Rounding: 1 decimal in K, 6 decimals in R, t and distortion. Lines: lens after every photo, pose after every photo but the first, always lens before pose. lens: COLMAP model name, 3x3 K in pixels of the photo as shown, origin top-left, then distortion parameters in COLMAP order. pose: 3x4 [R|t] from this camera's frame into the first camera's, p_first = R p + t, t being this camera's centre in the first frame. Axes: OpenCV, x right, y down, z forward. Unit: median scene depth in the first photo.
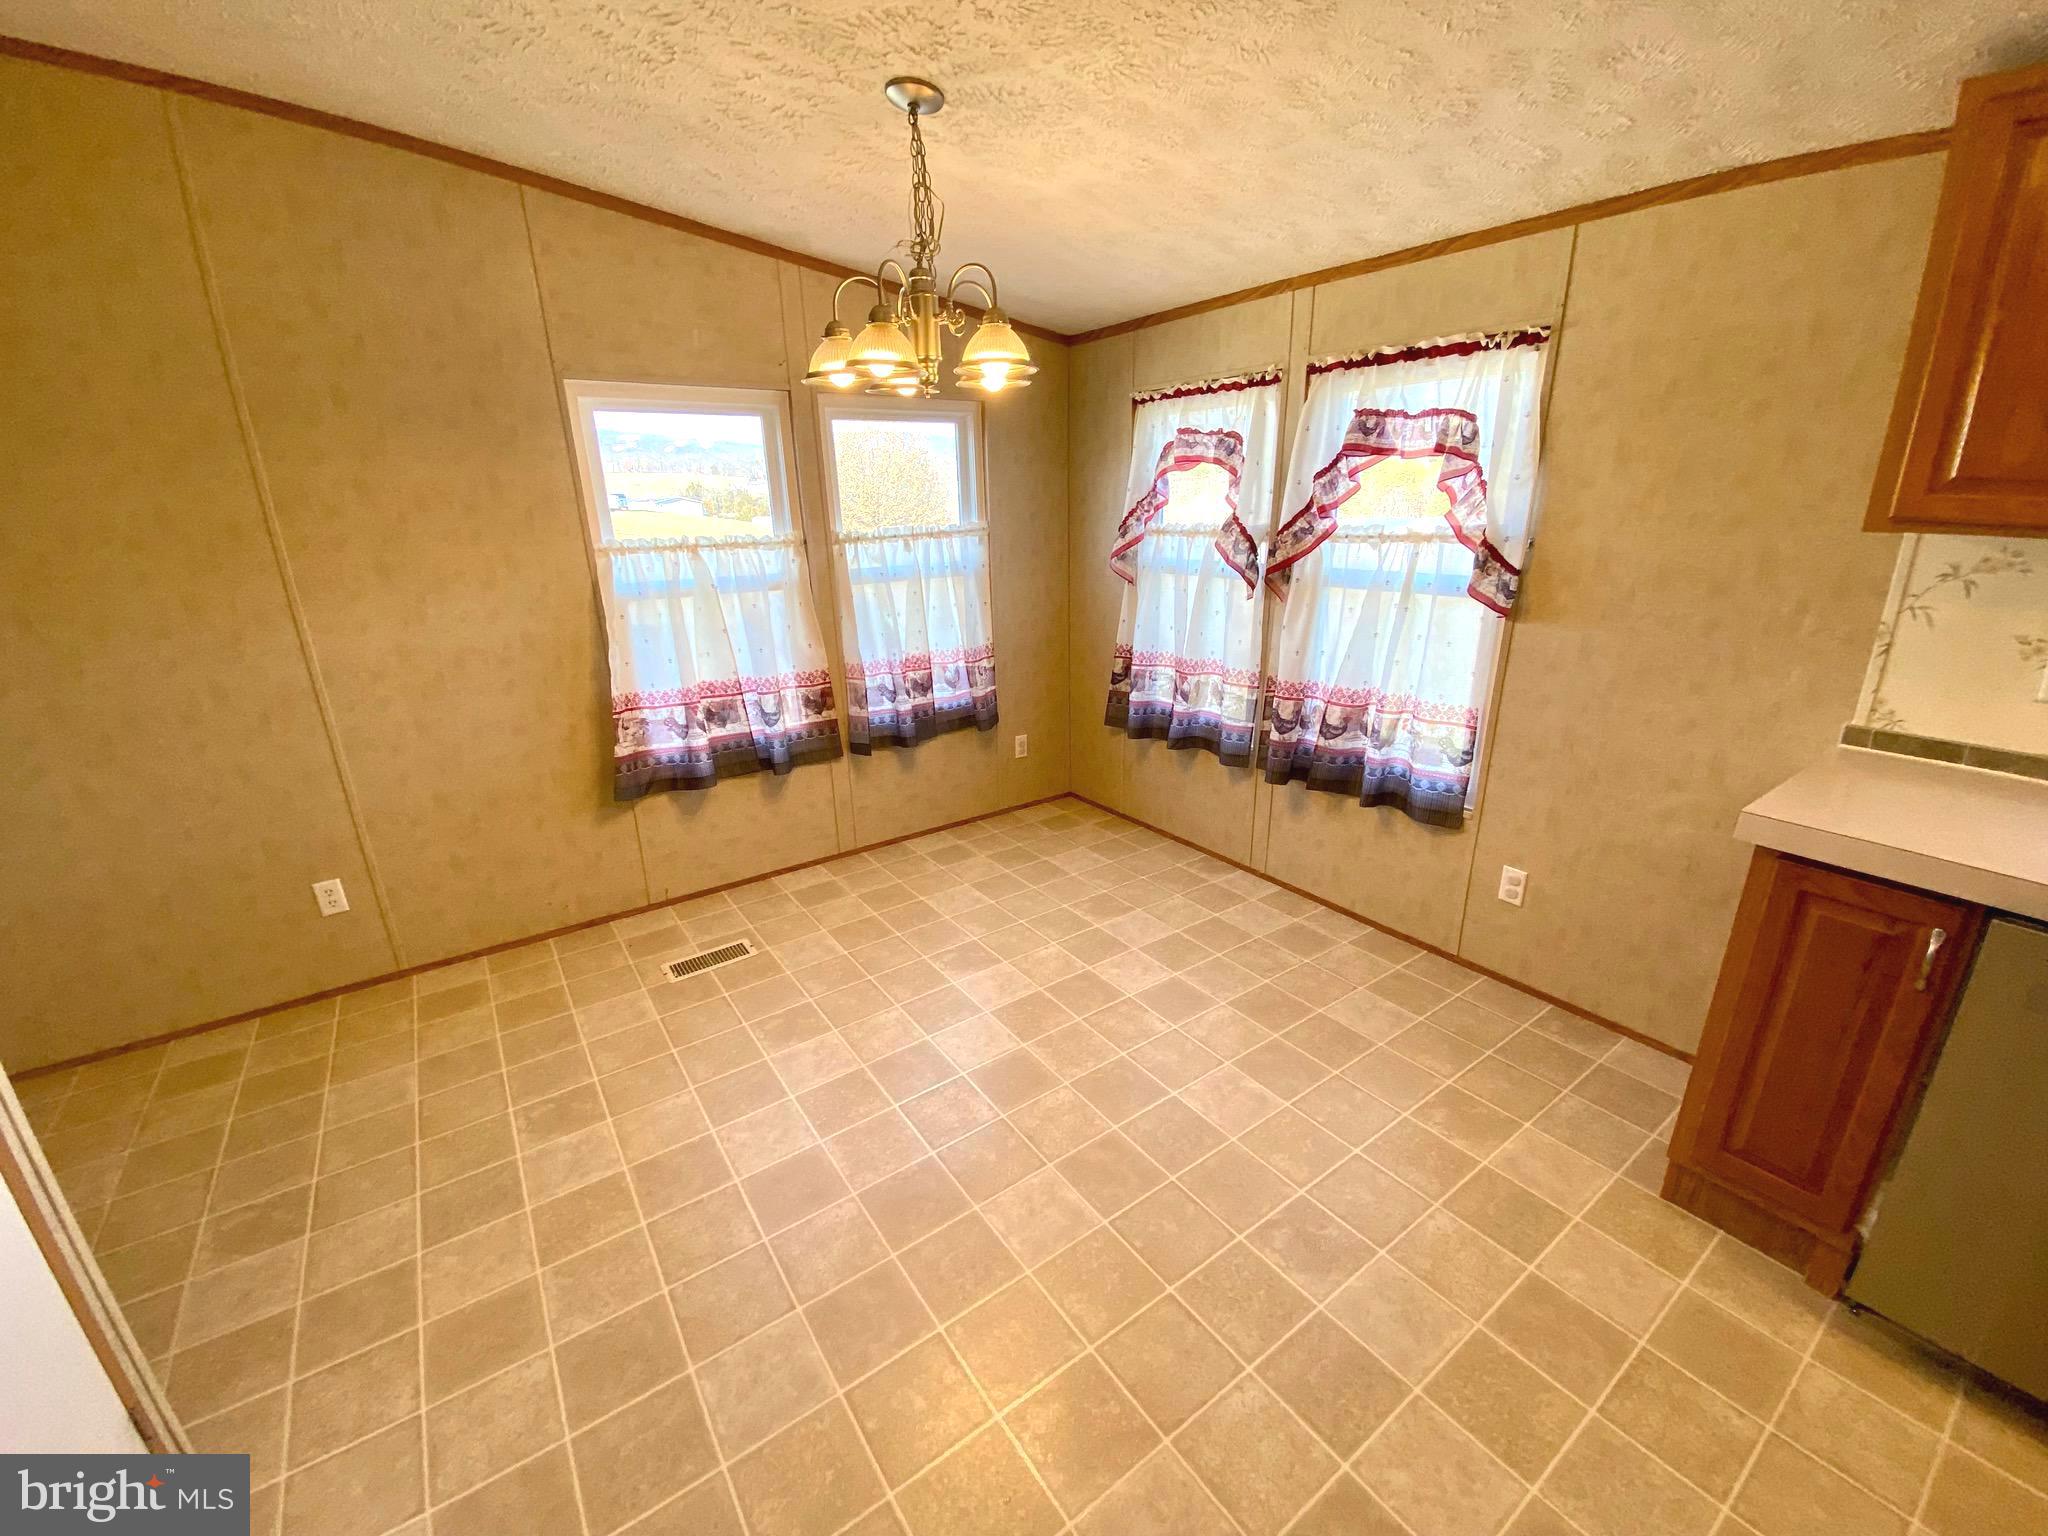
lens RADIAL K [[822.7, 0, 1022.0], [0, 822.7, 774.8], [0, 0, 1]] dist [0.012510, -0.015497]
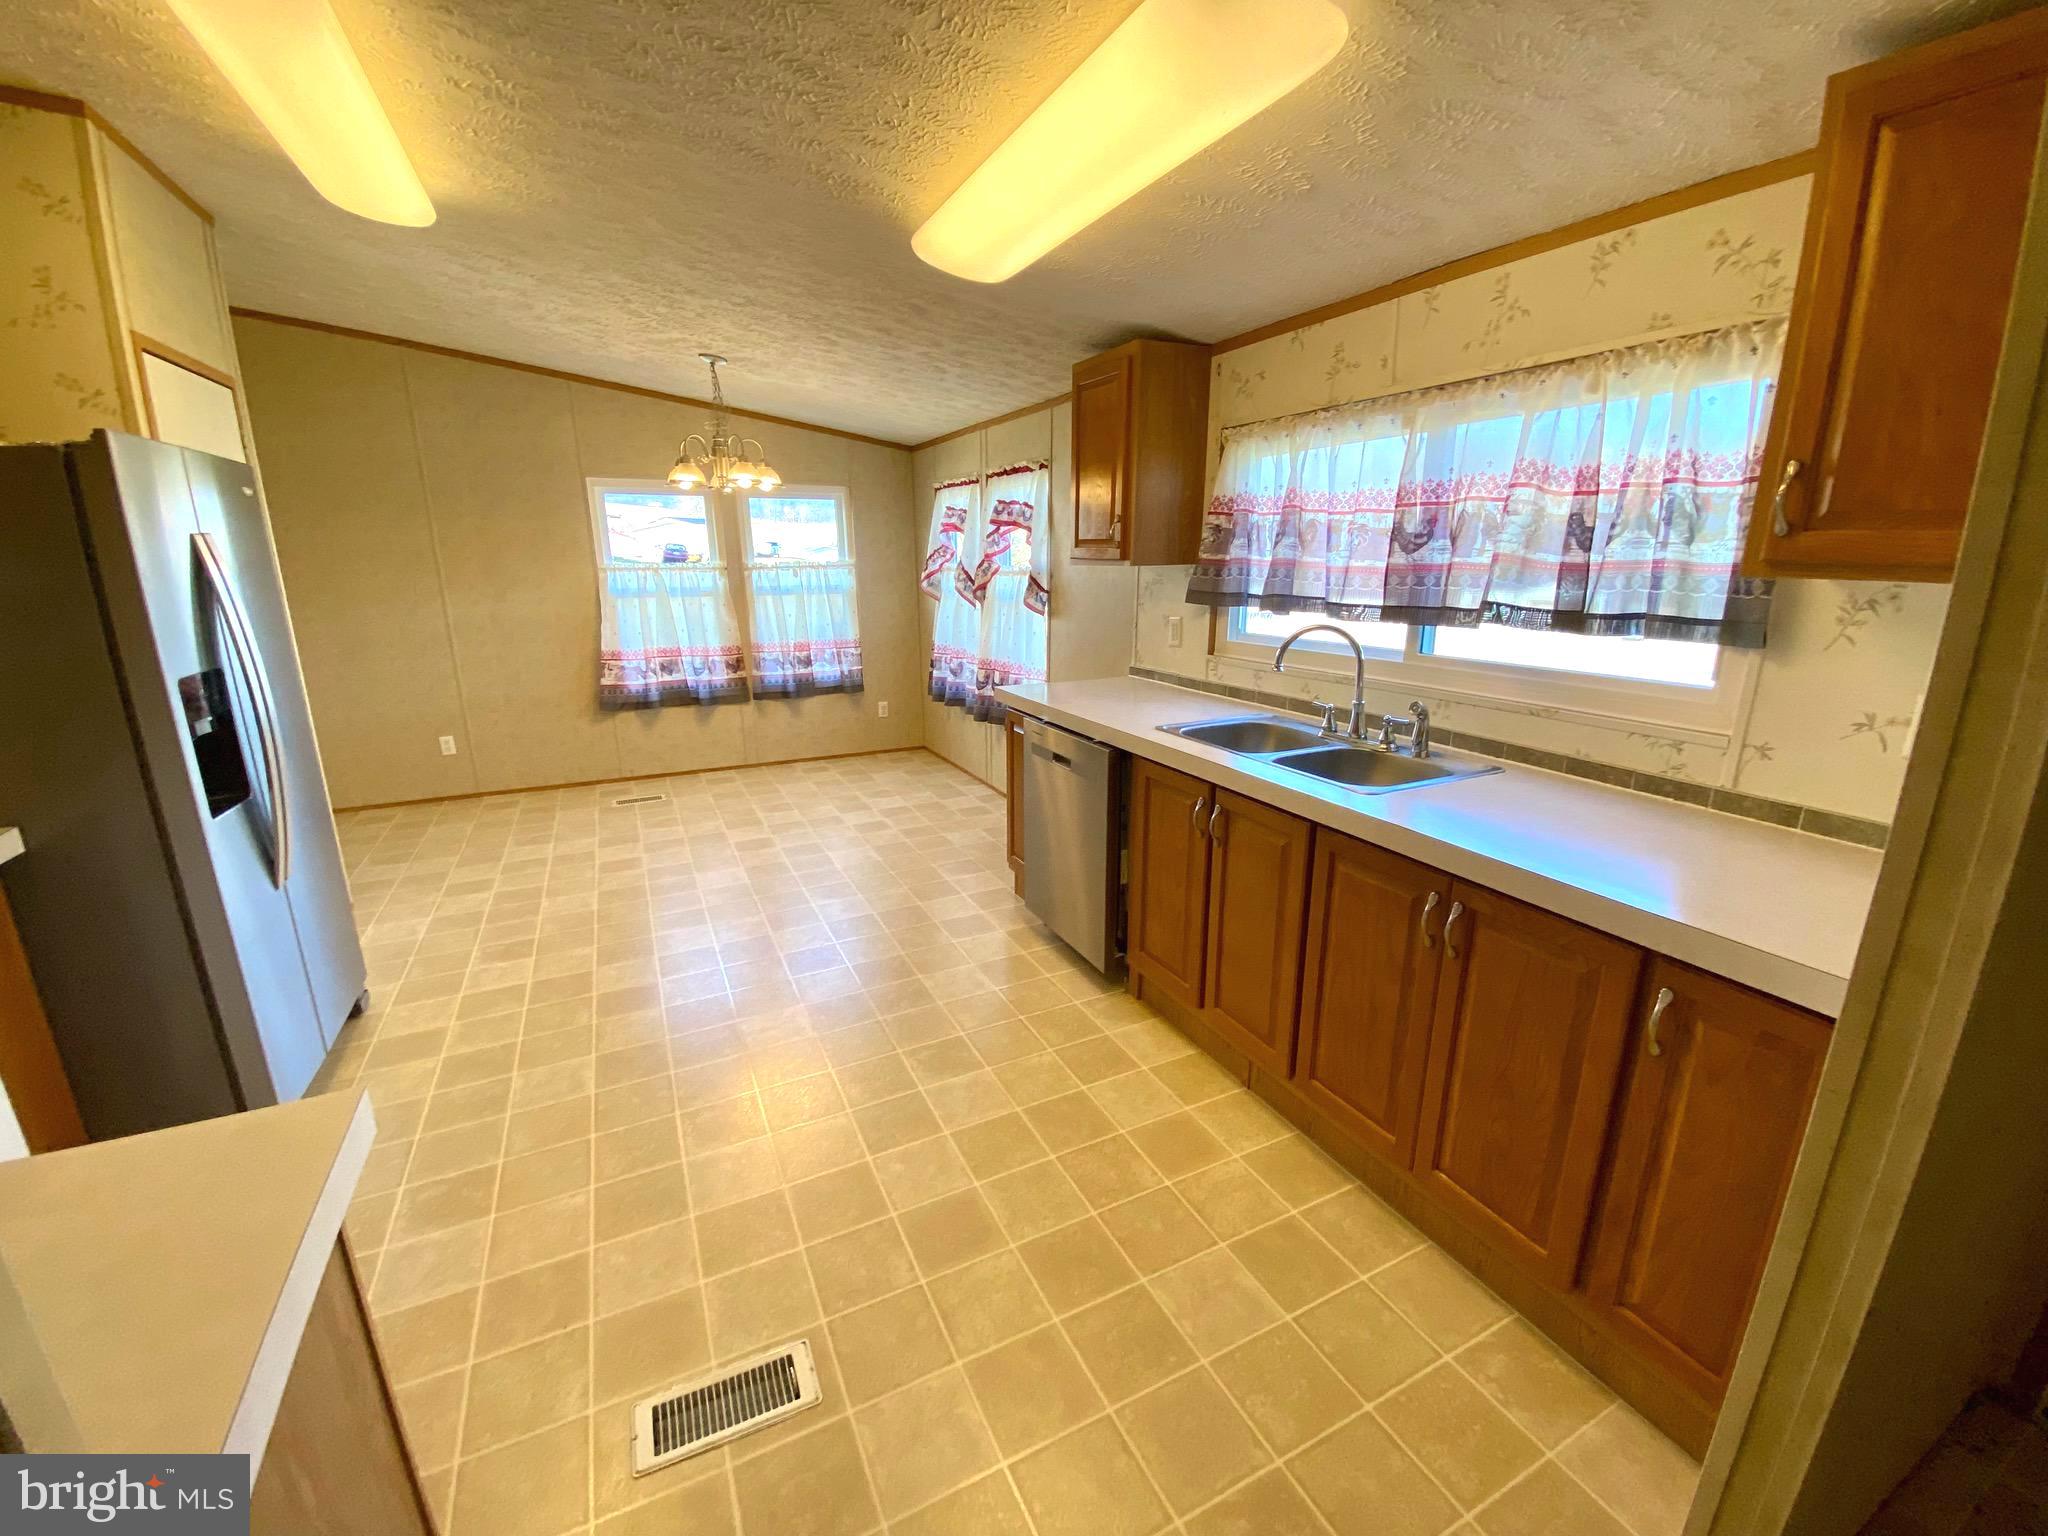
lens RADIAL K [[822.7, 0, 1020.5], [0, 822.7, 771.8], [0, 0, 1]] dist [0.012510, -0.015497]
pose [[0.987976, 0.058086, -0.143278, 0.664691], [-0.066588, 0.996248, -0.055278, 0.205603], [0.139530, 0.064154, 0.988137, -0.616657]]
